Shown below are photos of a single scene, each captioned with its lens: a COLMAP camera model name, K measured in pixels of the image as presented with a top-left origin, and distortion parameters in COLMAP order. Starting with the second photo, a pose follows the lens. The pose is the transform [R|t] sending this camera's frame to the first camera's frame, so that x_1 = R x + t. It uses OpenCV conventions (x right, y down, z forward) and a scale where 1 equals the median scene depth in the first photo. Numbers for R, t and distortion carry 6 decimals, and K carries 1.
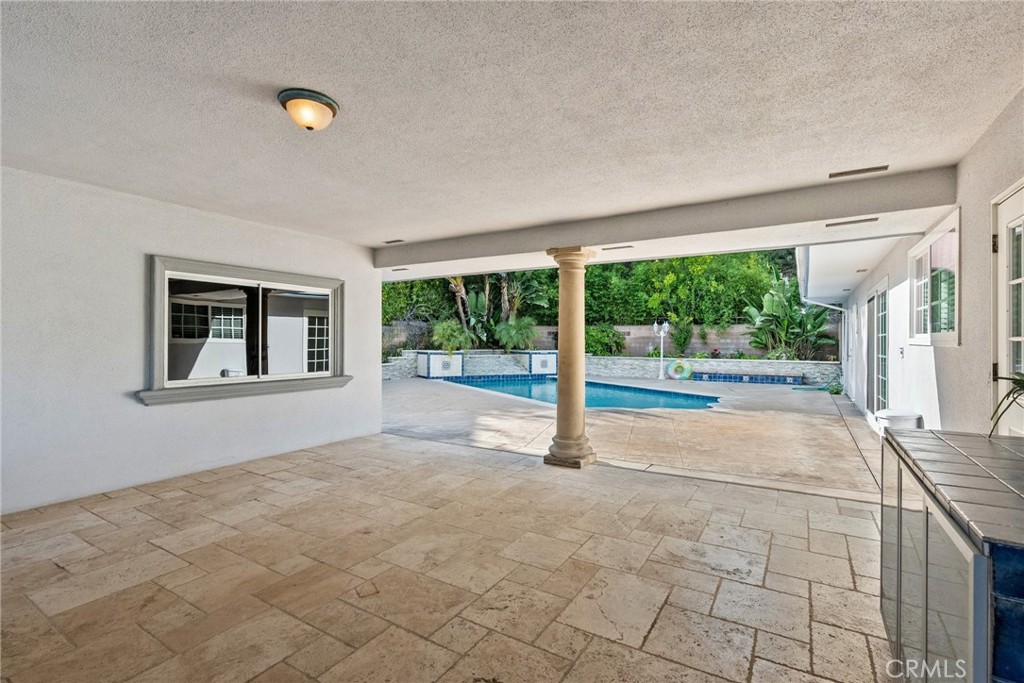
lens RADIAL K [[471.3, 0, 514.4], [0, 471.3, 342.2], [0, 0, 1]] dist [-0.004794, 0.004927]
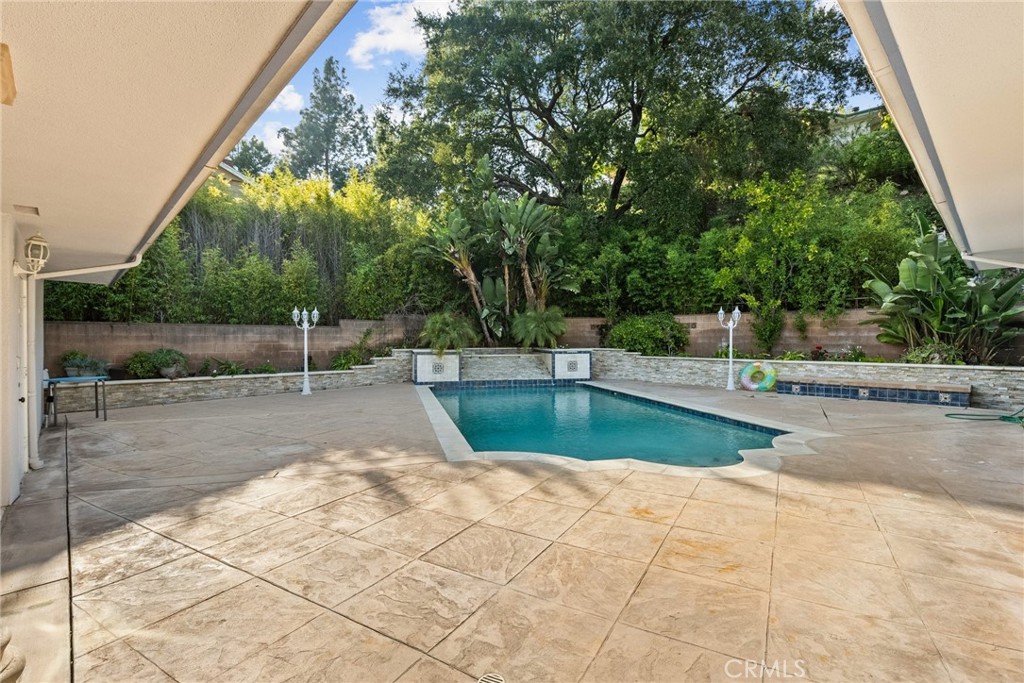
lens RADIAL K [[471.3, 0, 512.8], [0, 471.3, 341.7], [0, 0, 1]] dist [-0.004794, 0.004927]
pose [[0.969021, -0.006342, -0.246898, 0.168175], [0.007932, 0.999954, 0.005449, 0.000911], [0.246852, -0.007239, 0.969026, 0.237755]]
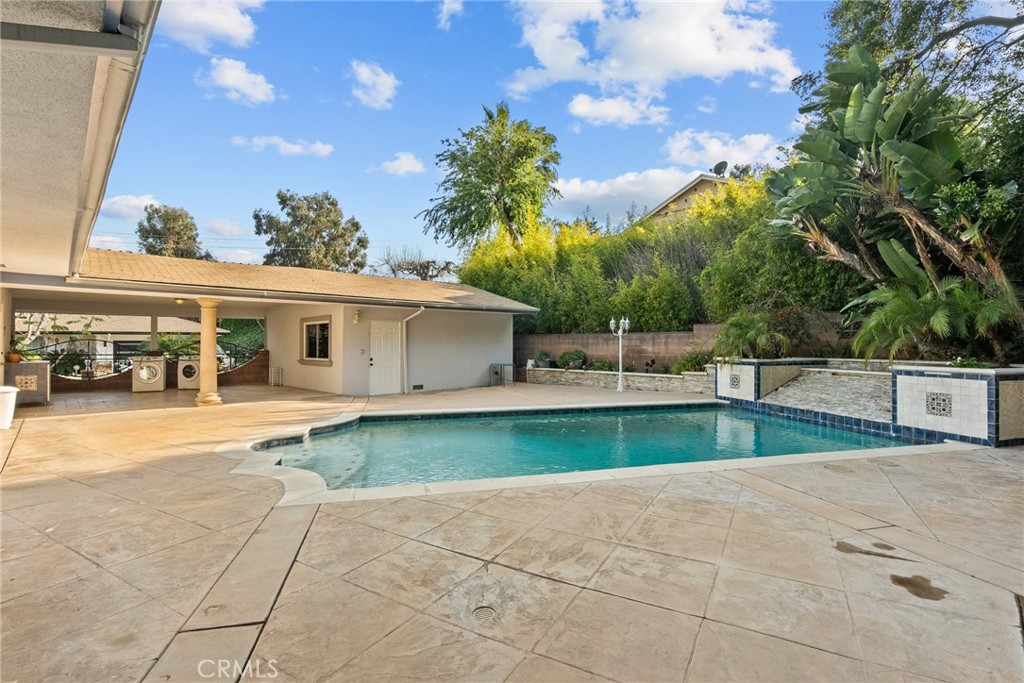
lens RADIAL K [[471.3, 0, 513.1], [0, 471.3, 343.8], [0, 0, 1]] dist [-0.004794, 0.004927]
pose [[-0.241945, -0.004580, -0.970279, 0.516481], [0.001027, 0.999987, -0.004976, 0.001533], [0.970289, -0.002200, -0.241938, 0.815380]]
